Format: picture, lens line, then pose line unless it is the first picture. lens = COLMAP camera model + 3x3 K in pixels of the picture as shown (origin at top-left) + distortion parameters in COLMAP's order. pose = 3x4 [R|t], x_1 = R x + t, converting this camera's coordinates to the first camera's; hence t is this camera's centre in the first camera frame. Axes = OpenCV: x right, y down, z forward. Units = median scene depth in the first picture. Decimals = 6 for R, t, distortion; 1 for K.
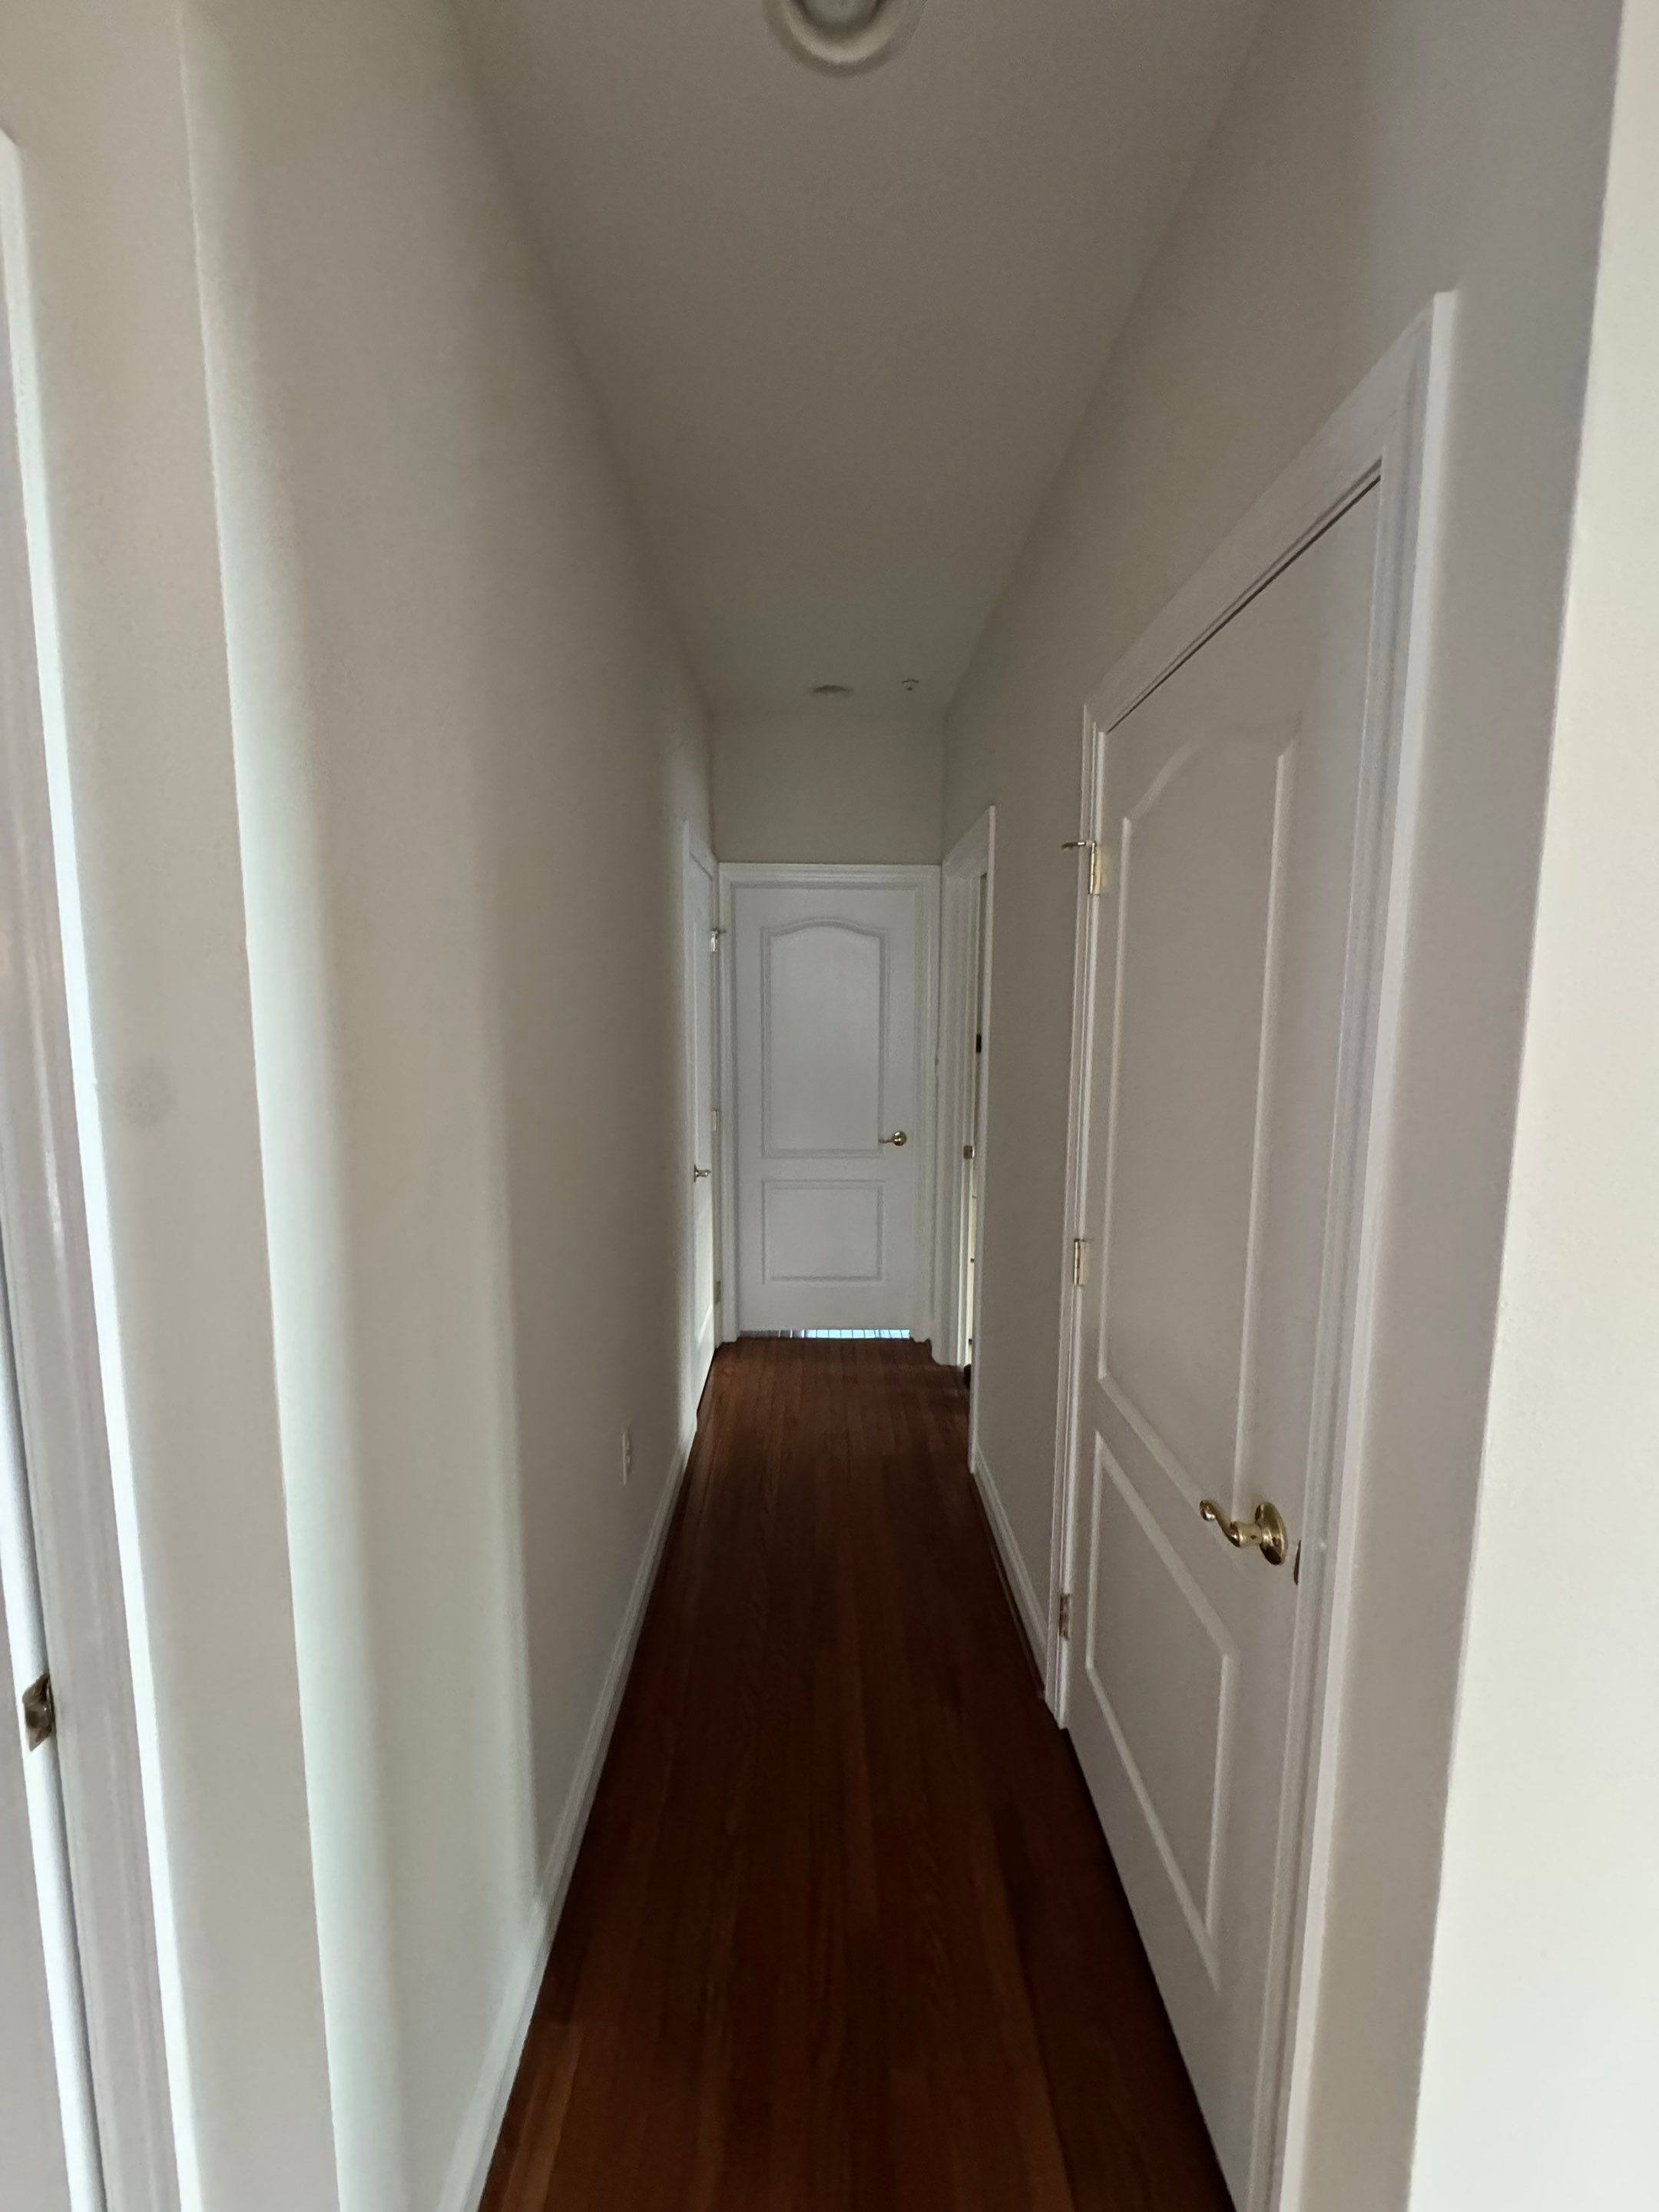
lens RADIAL K [[875.7, 0, 834.7], [0, 875.7, 1106.5], [0, 0, 1]] dist [-0.002444, 0.000382]
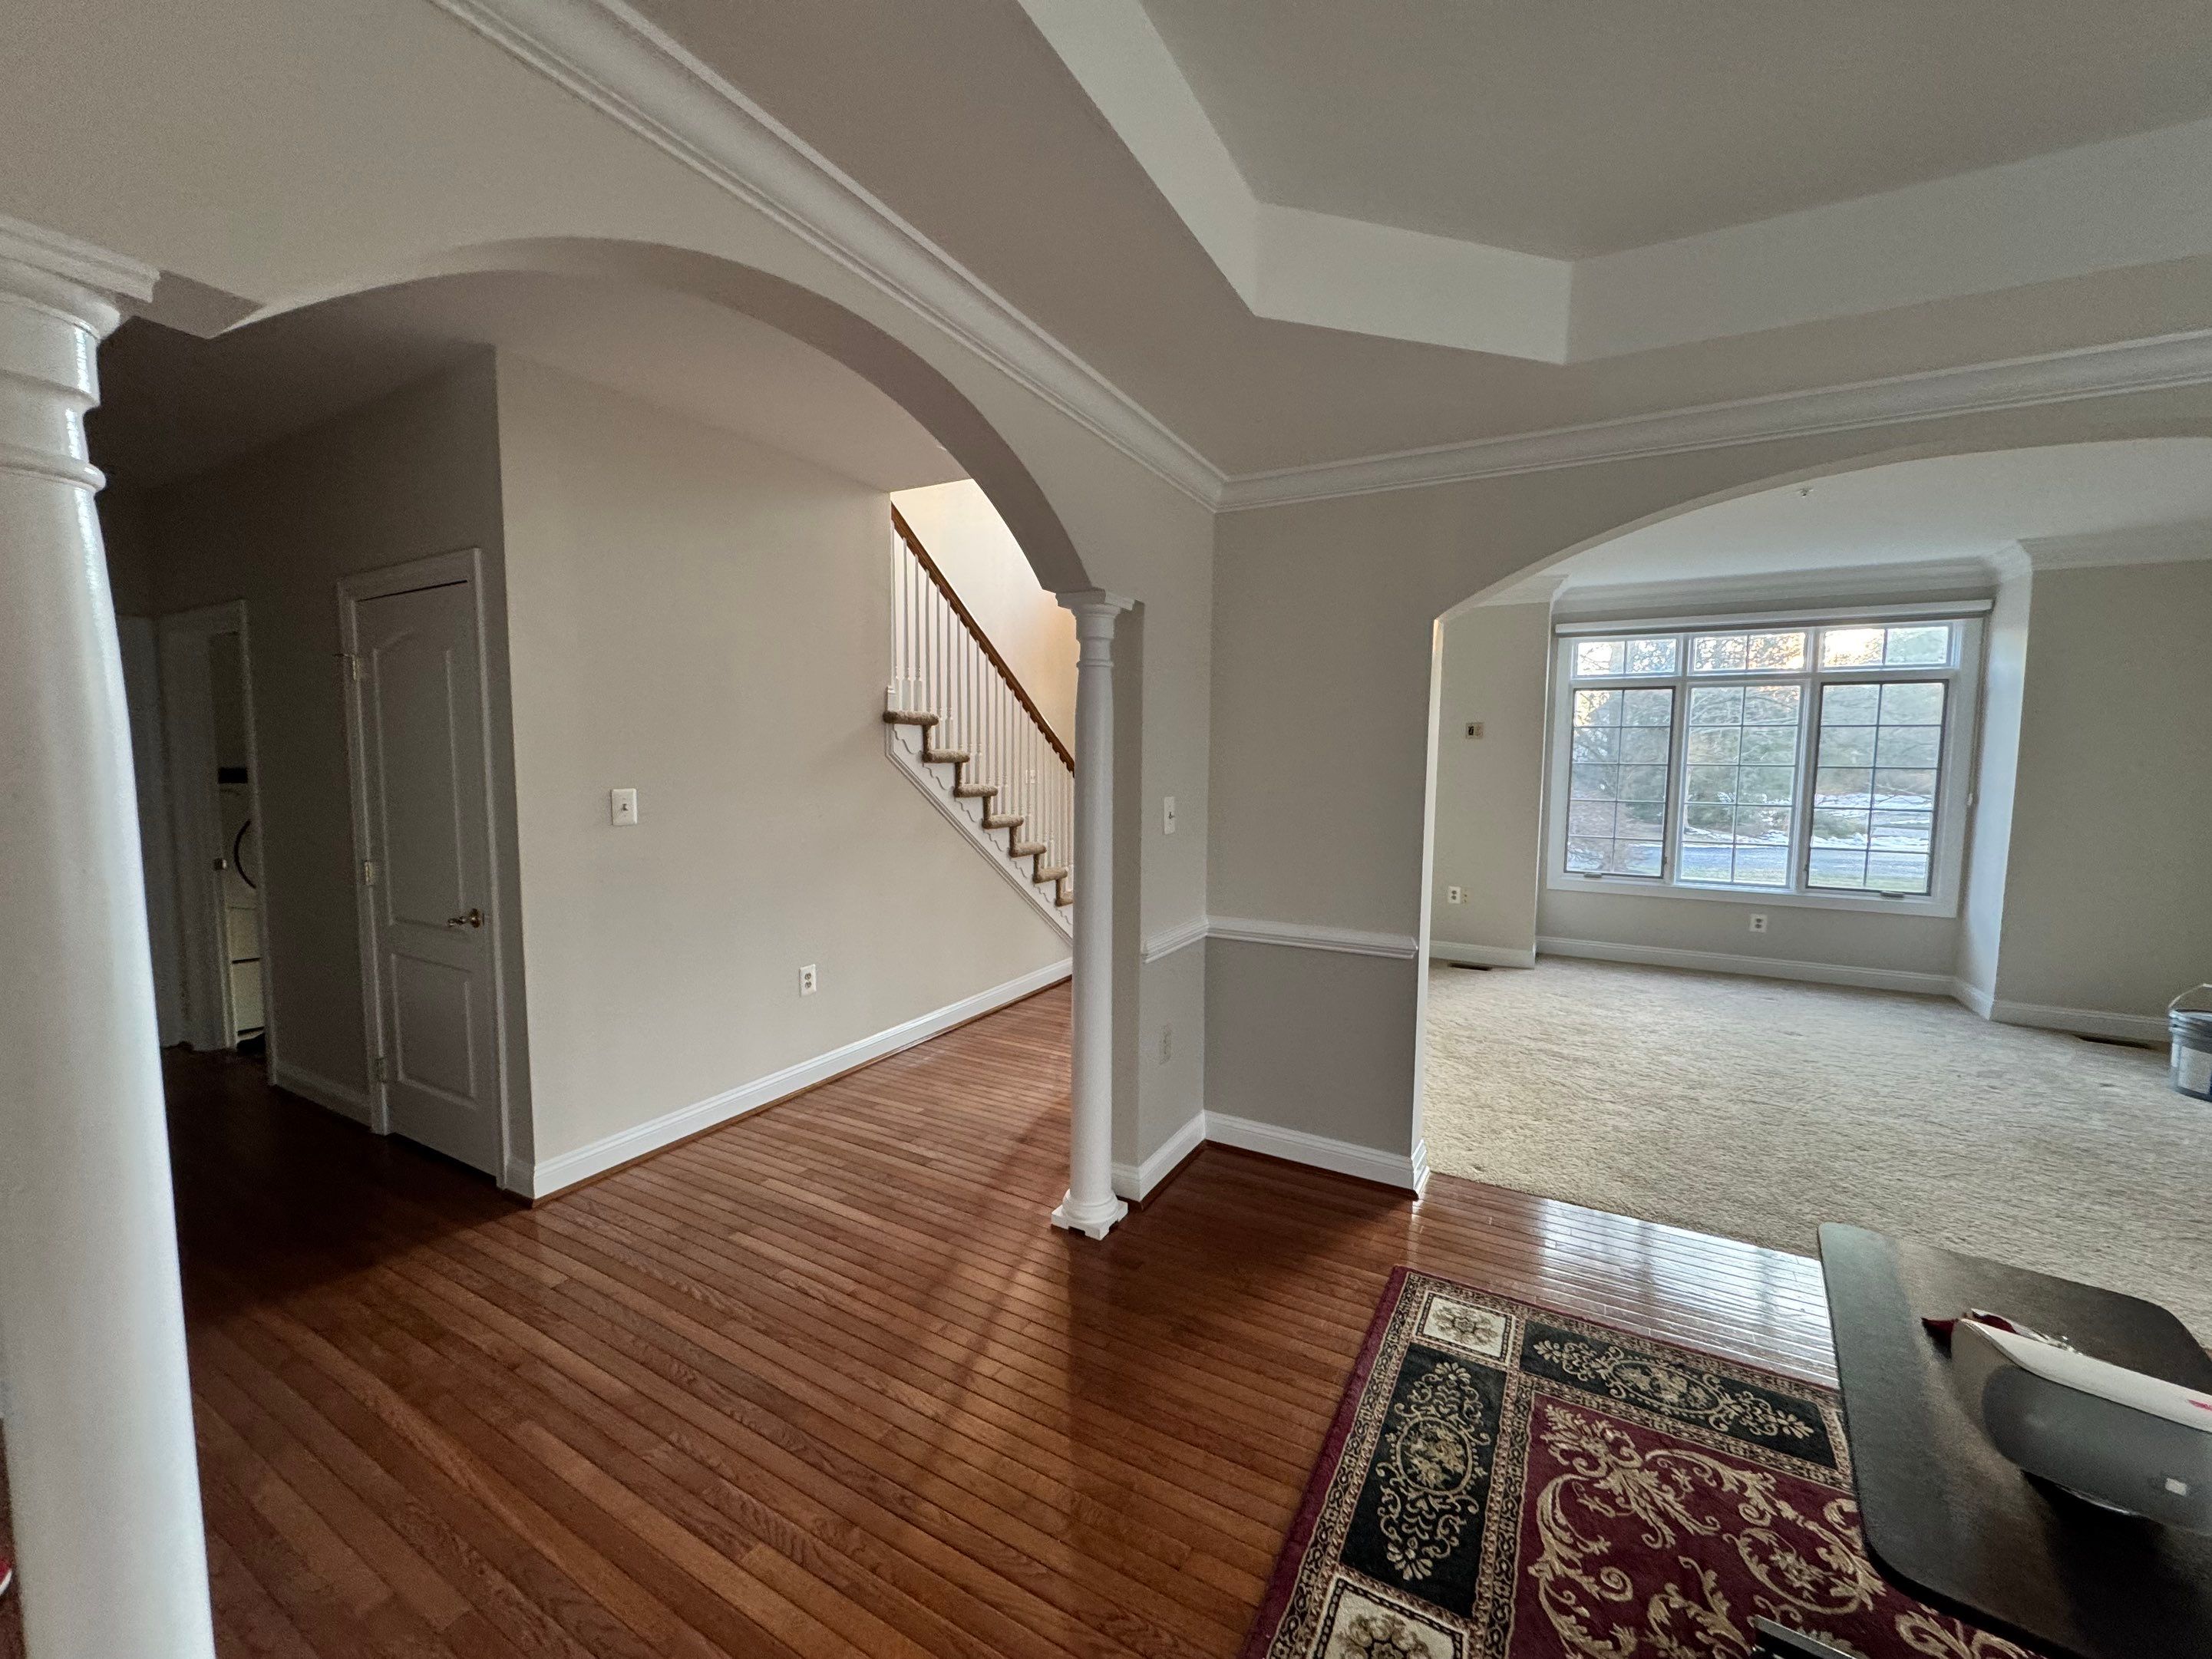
lens RADIAL K [[875.6, 0, 1104.5], [0, 875.6, 827.5], [0, 0, 1]] dist [-0.002444, 0.000382]
pose [[0.506619, -0.075793, 0.858832, -0.587328], [0.101105, 0.994478, 0.028122, 0.211068], [-0.856221, 0.072585, 0.511485, -1.480296]]
